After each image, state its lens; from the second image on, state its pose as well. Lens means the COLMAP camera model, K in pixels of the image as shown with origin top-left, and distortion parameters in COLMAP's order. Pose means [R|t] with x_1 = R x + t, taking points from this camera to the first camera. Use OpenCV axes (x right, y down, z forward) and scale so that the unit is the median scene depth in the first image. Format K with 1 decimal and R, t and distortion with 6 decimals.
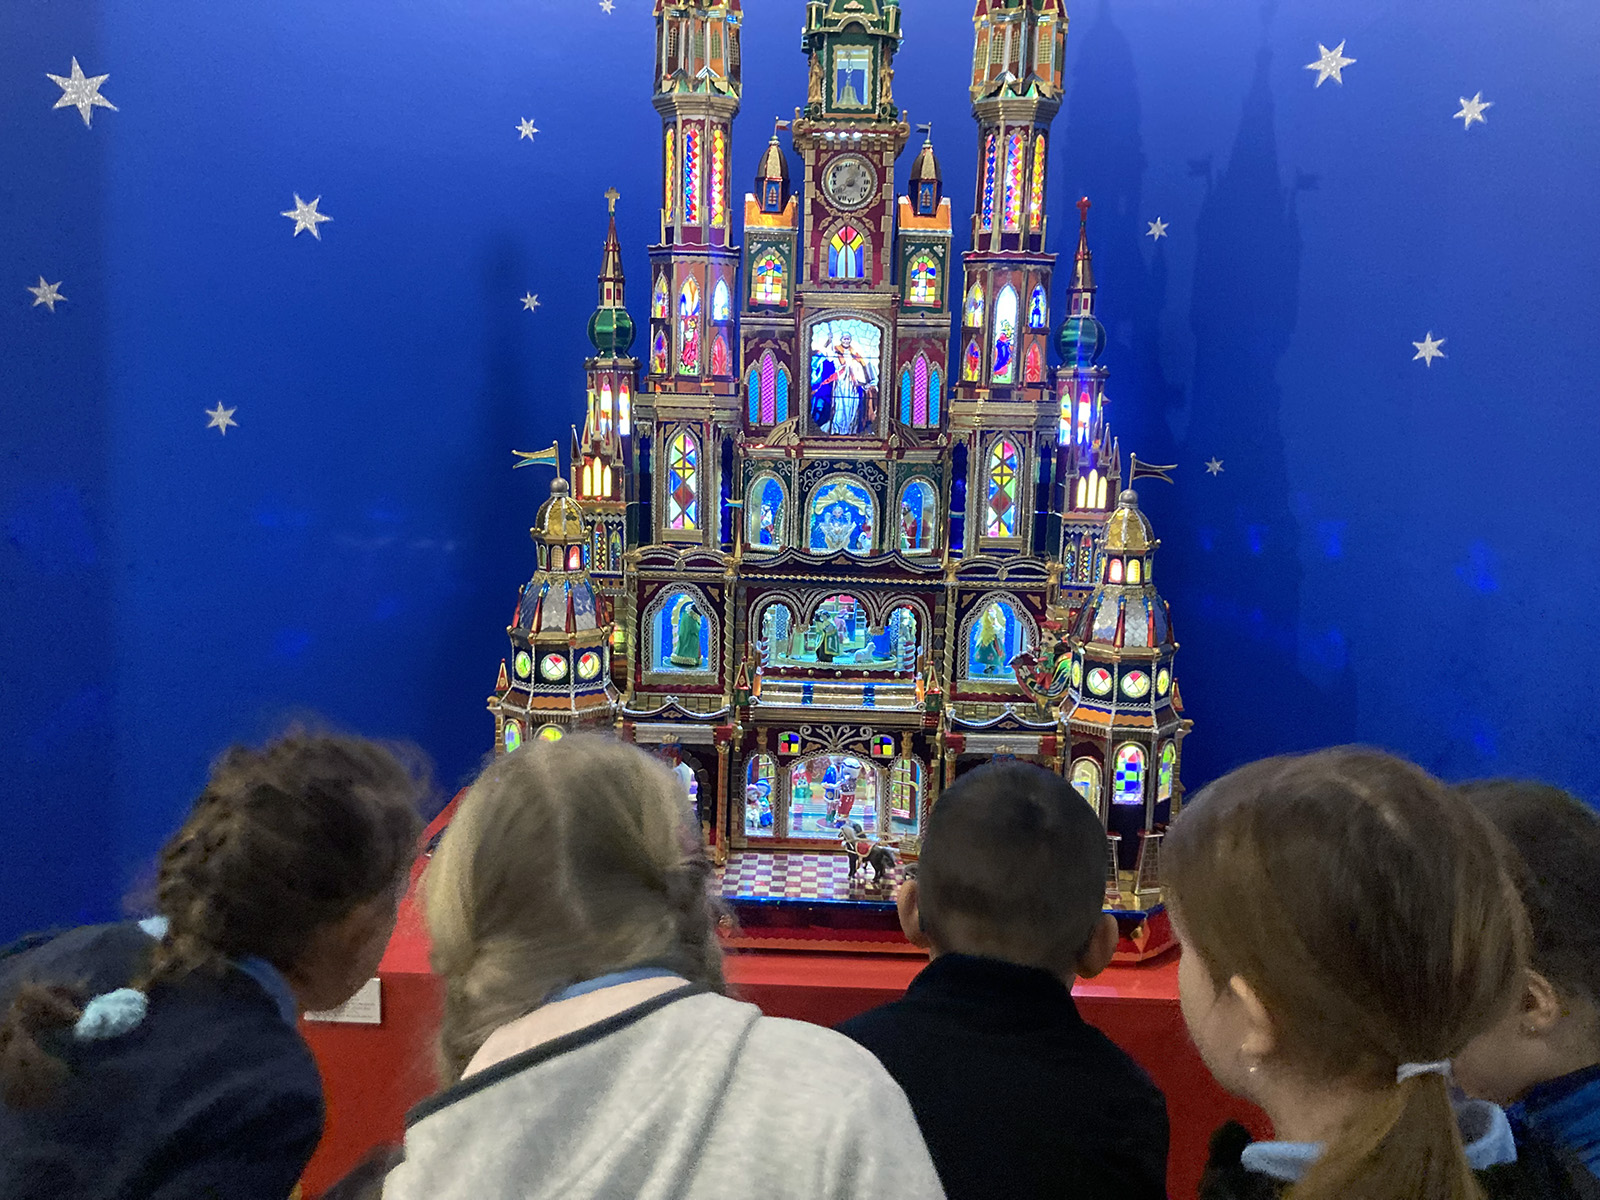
lens RADIAL K [[1280.0, 0, 797.7], [0, 1280.0, 594.7], [0, 0, 1]] dist [0.030011, -0.011106]
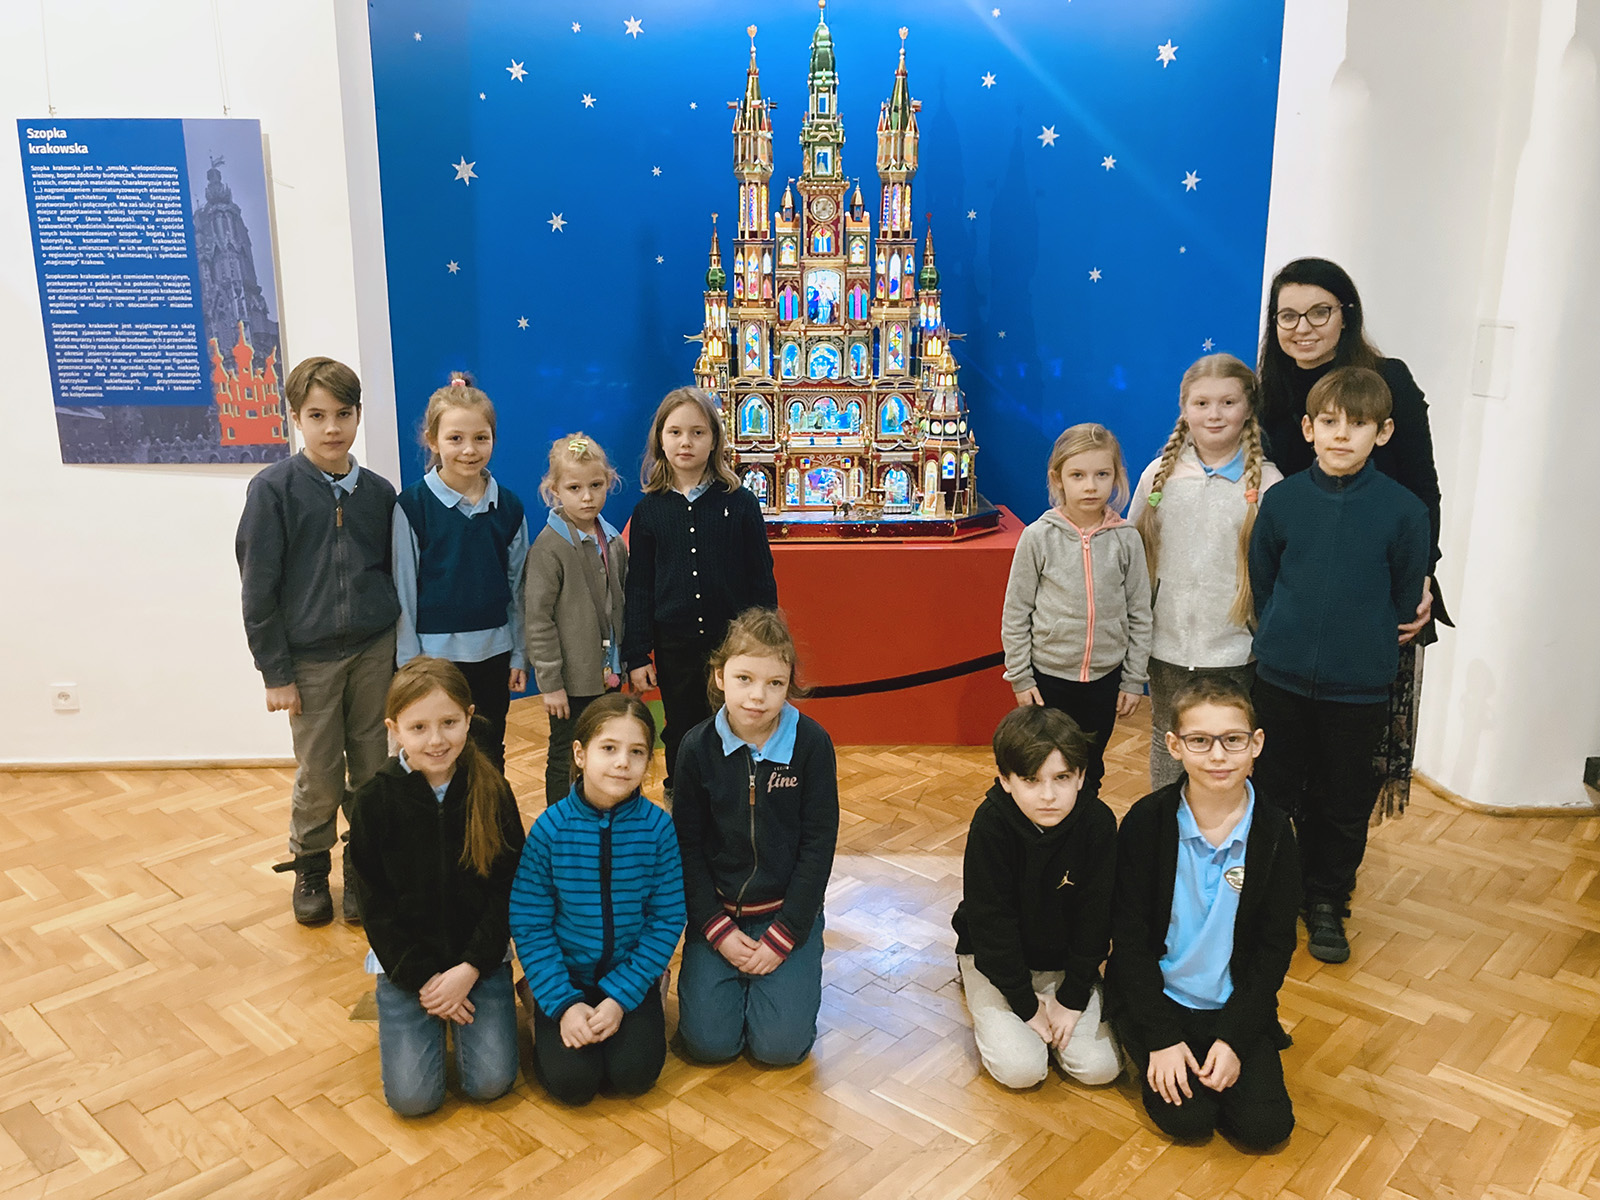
lens RADIAL K [[1280.0, 0, 800.1], [0, 1280.0, 609.5], [0, 0, 1]] dist [0.030011, -0.011106]
pose [[0.998025, -0.038184, 0.049876, -0.136161], [0.032608, 0.993596, 0.108188, 0.125282], [-0.053687, -0.106348, 0.992879, -1.265790]]
